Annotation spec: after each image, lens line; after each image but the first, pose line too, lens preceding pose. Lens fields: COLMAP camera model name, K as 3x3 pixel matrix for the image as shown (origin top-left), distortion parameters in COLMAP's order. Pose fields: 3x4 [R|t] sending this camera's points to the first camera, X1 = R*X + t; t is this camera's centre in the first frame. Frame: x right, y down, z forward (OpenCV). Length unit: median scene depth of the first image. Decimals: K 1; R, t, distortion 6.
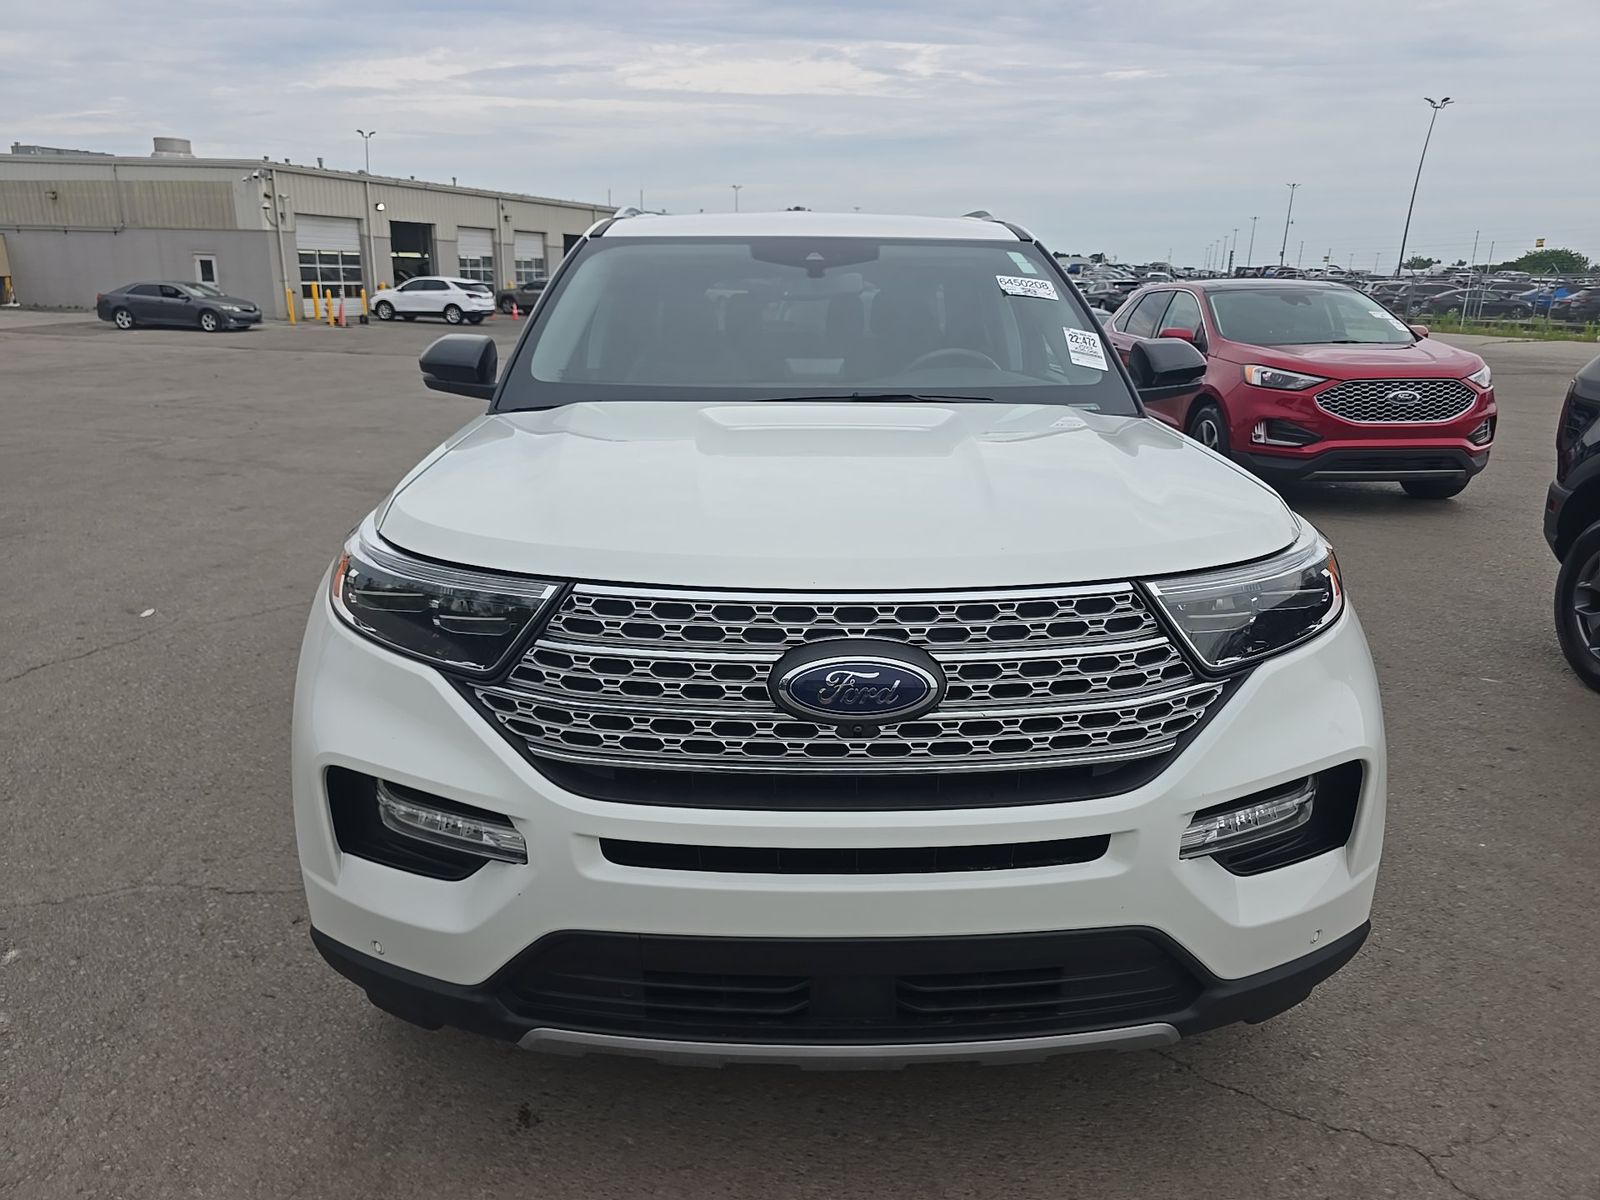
lens RADIAL K [[1075.7, 0, 800.0], [0, 1075.7, 600.0], [0, 0, 1]] dist [0.050070, -0.054562]
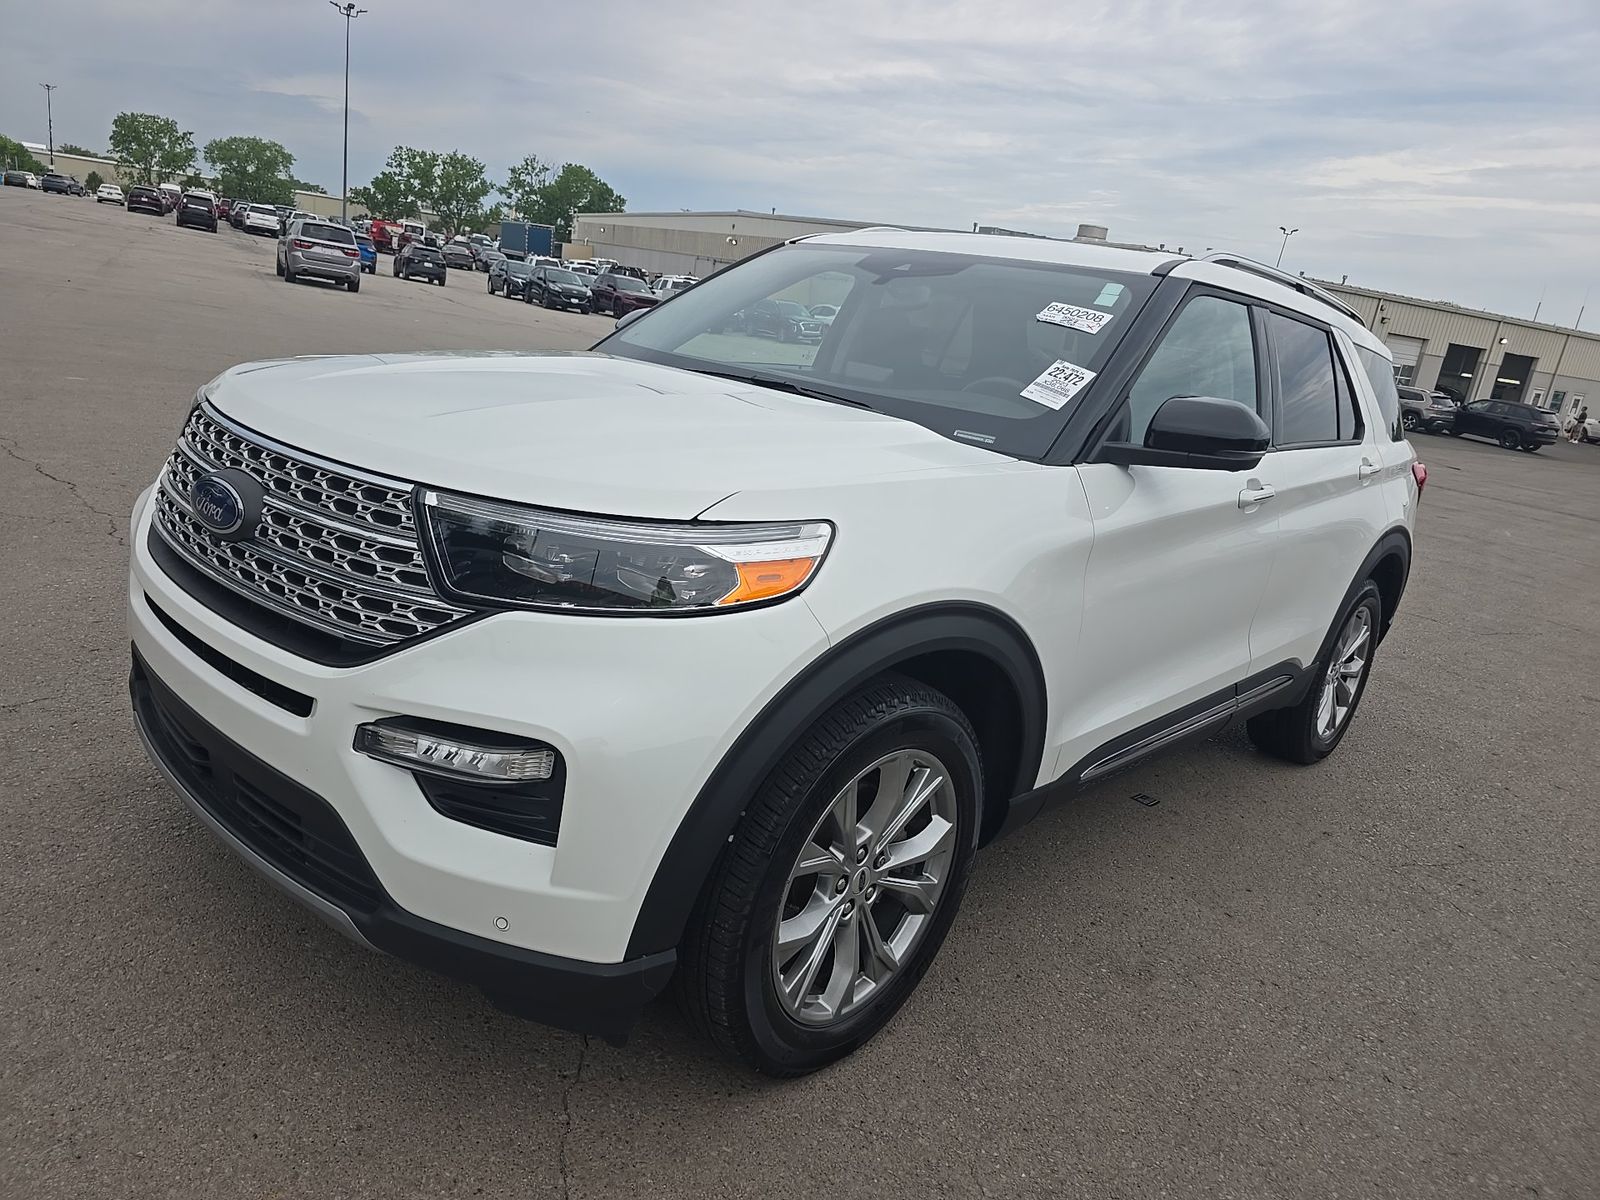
lens RADIAL K [[1075.7, 0, 800.0], [0, 1075.7, 600.0], [0, 0, 1]] dist [0.050070, -0.054562]
pose [[0.726314, 0.269644, -0.632266, 1.219013], [-0.316667, 0.947677, 0.040388, -0.069288], [0.610074, 0.170883, 0.773698, 0.418155]]
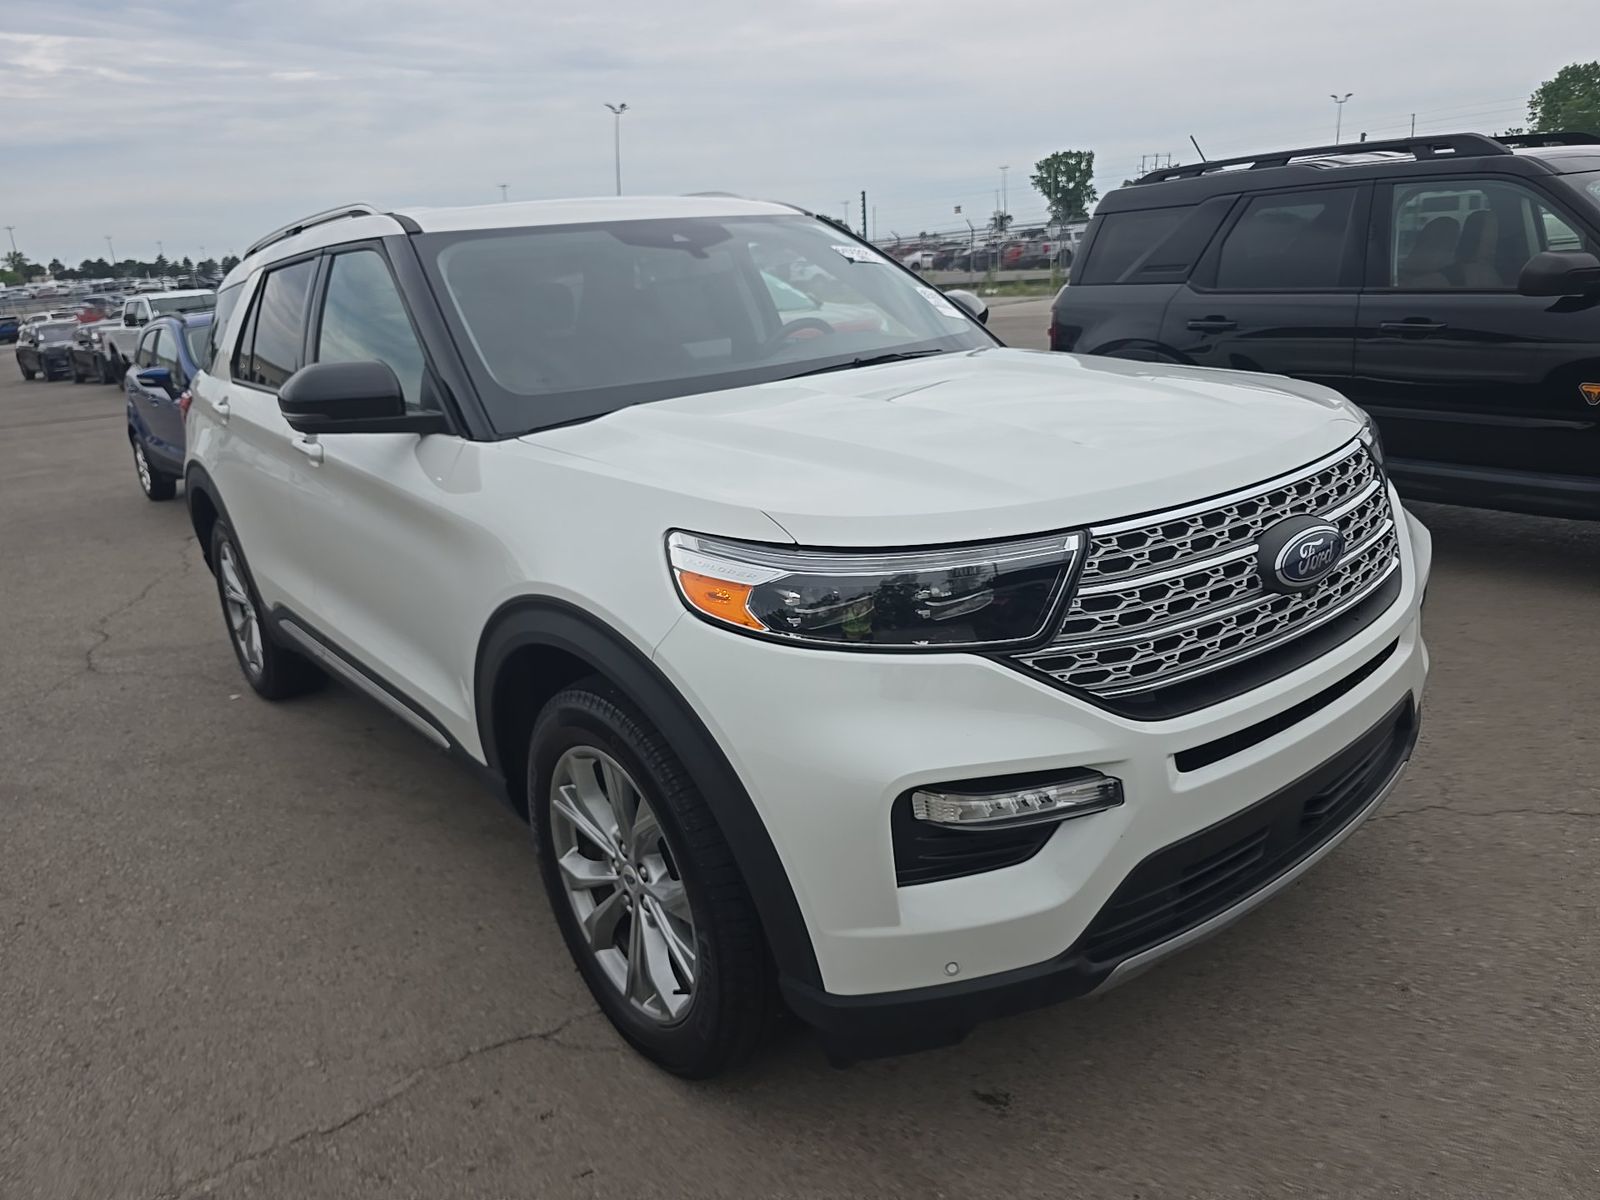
lens RADIAL K [[1075.7, 0, 800.0], [0, 1075.7, 600.0], [0, 0, 1]] dist [0.050070, -0.054562]
pose [[0.793943, -0.242491, 0.557542, -0.965317], [0.243623, 0.967067, 0.073685, -0.087786], [-0.557048, 0.077329, 0.826872, 0.291452]]
